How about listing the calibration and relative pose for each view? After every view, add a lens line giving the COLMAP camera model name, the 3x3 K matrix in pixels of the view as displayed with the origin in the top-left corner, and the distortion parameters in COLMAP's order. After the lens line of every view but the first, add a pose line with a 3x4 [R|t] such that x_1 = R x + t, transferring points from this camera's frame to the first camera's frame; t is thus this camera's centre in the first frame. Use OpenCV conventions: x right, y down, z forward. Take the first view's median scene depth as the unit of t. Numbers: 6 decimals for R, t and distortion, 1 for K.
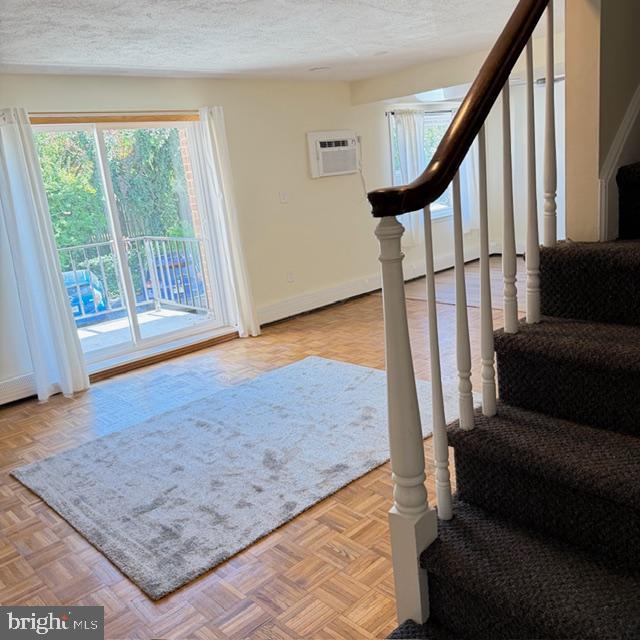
lens RADIAL K [[611.8, 0, 320.2], [0, 611.8, 310.7], [0, 0, 1]] dist [0.161194, -0.293517]
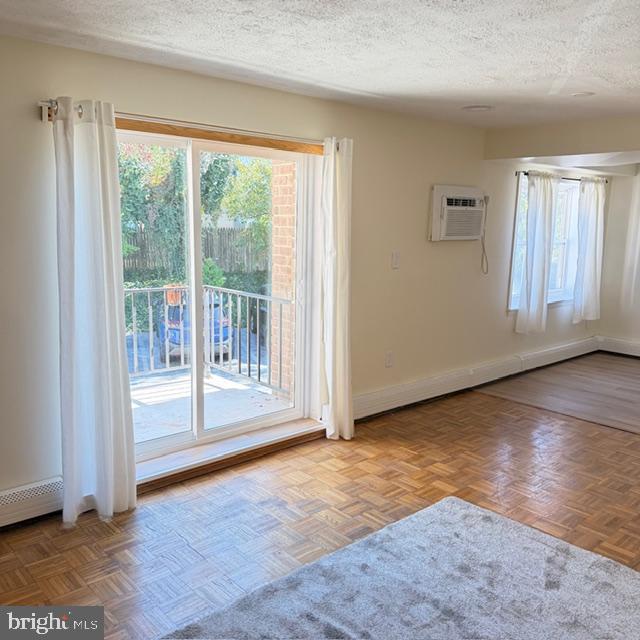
lens RADIAL K [[611.8, 0, 320.2], [0, 611.8, 310.7], [0, 0, 1]] dist [0.161194, -0.293517]
pose [[0.992349, 0.123451, -0.001541, -0.166474], [-0.123206, 0.989425, -0.076546, -0.055415], [-0.007924, 0.076150, 0.997065, 0.251028]]
